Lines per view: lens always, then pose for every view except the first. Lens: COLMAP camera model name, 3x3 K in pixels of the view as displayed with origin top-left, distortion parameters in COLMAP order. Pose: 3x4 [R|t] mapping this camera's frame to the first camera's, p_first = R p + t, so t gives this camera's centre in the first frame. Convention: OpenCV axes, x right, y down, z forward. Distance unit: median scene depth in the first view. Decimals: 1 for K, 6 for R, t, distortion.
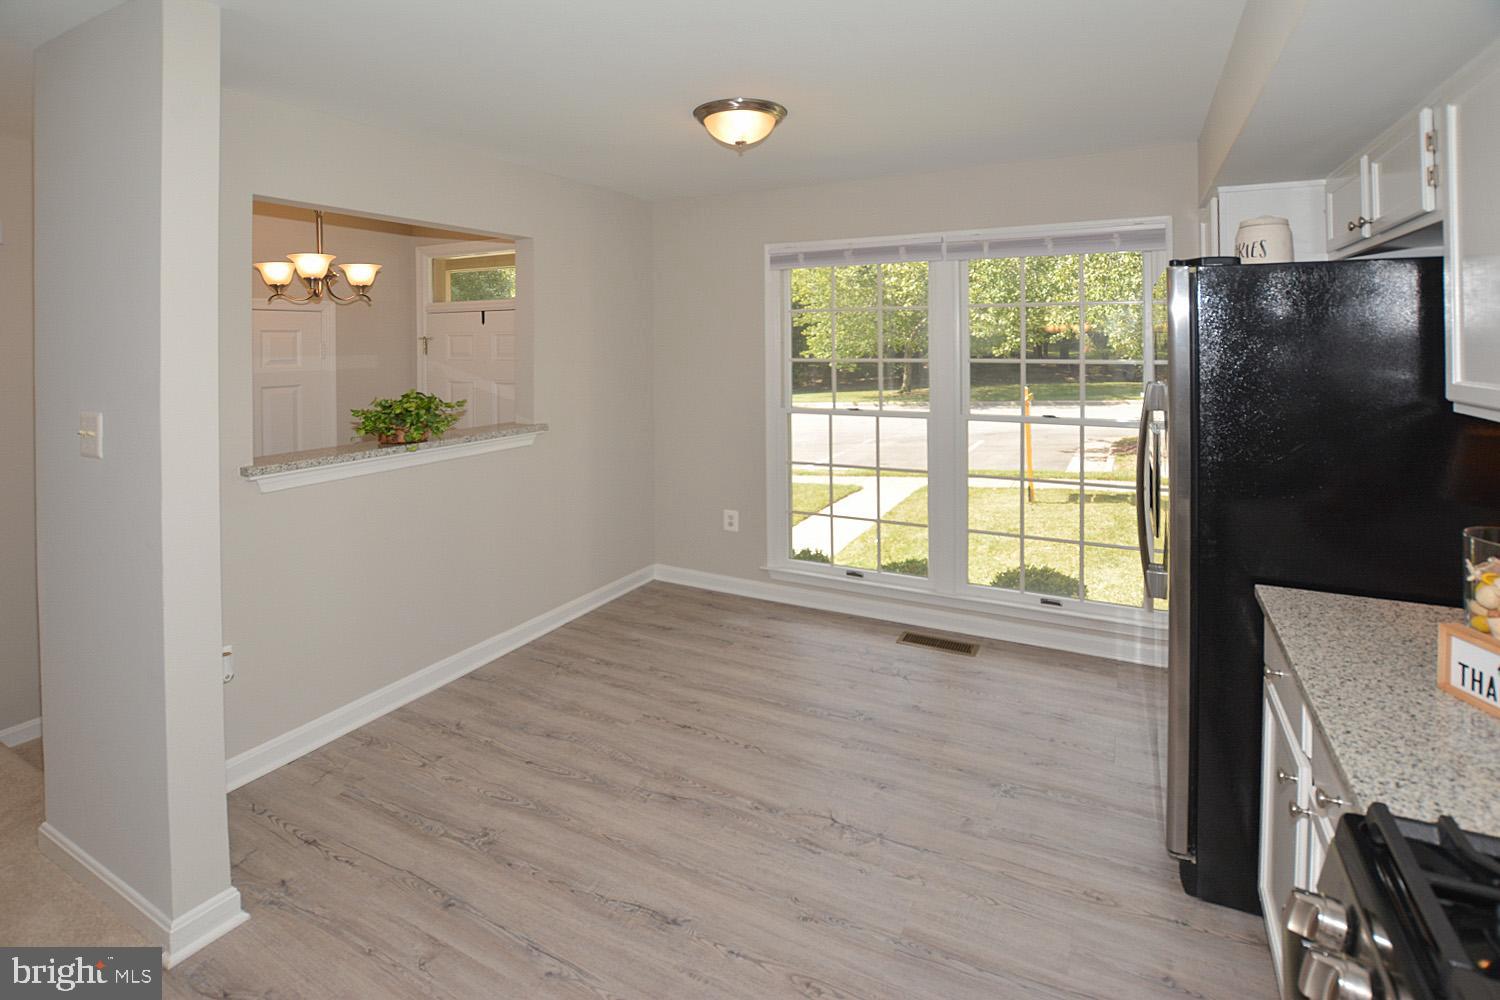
lens RADIAL K [[740.3, 0, 816.0], [0, 740.3, 345.8], [0, 0, 1]] dist [-0.029017, -0.000329]
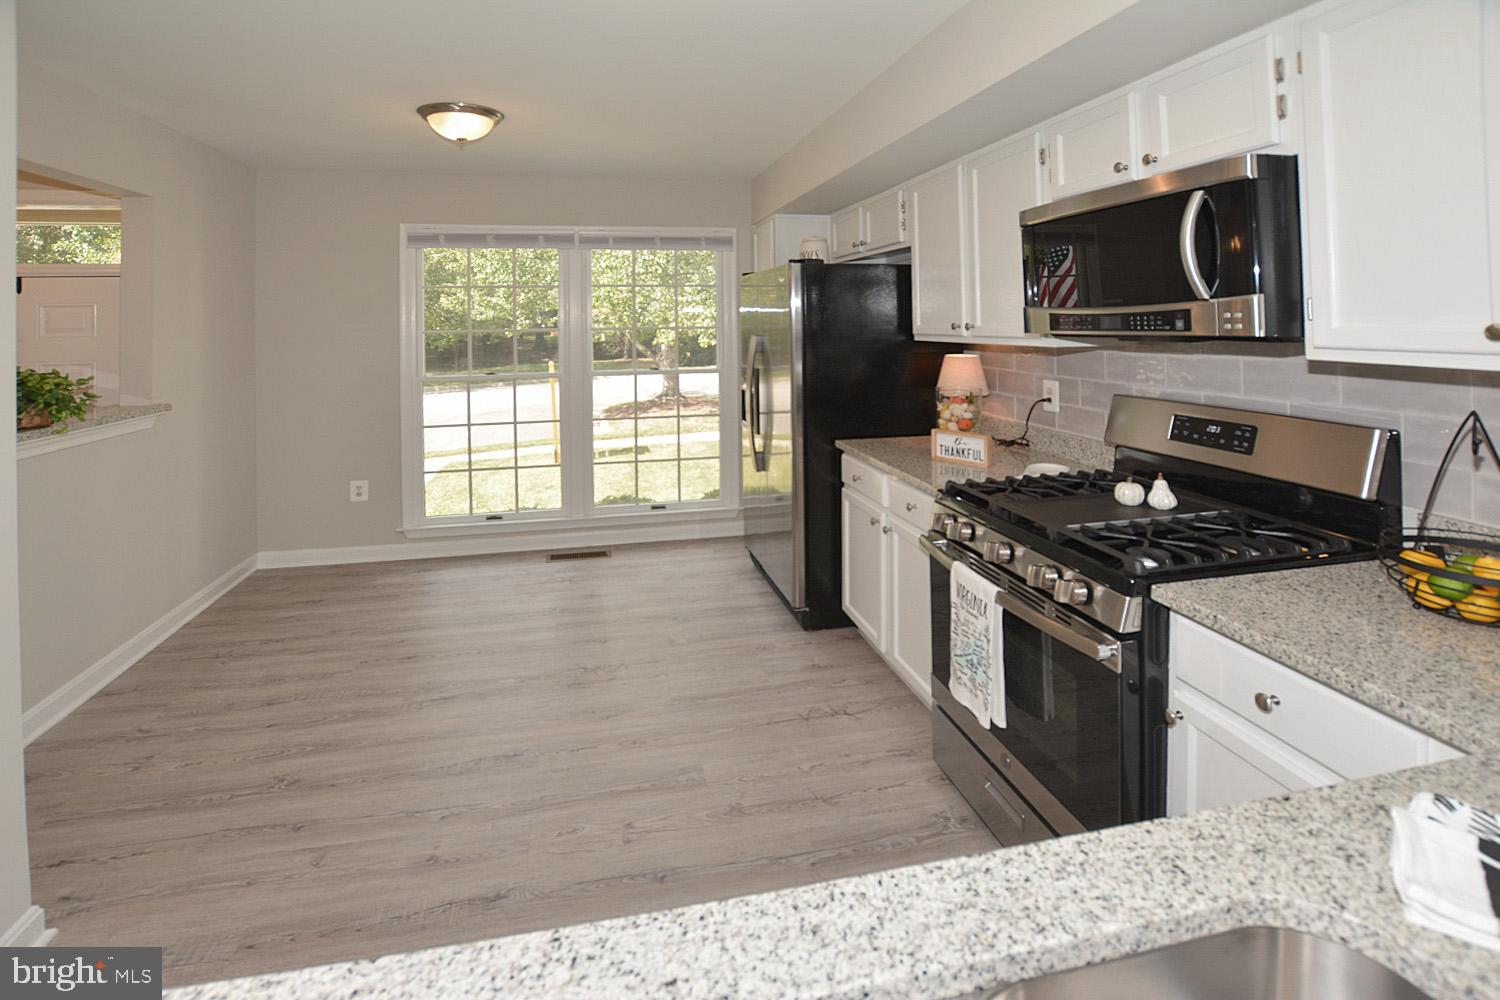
lens RADIAL K [[682.0, 0, 802.7], [0, 682.0, 315.9], [0, 0, 1]] dist [-0.028431, 0.000723]
pose [[0.759541, -0.003440, 0.650450, -0.392260], [0.016174, 0.999777, -0.013599, 0.027292], [-0.650258, 0.020850, 0.759427, -0.168337]]
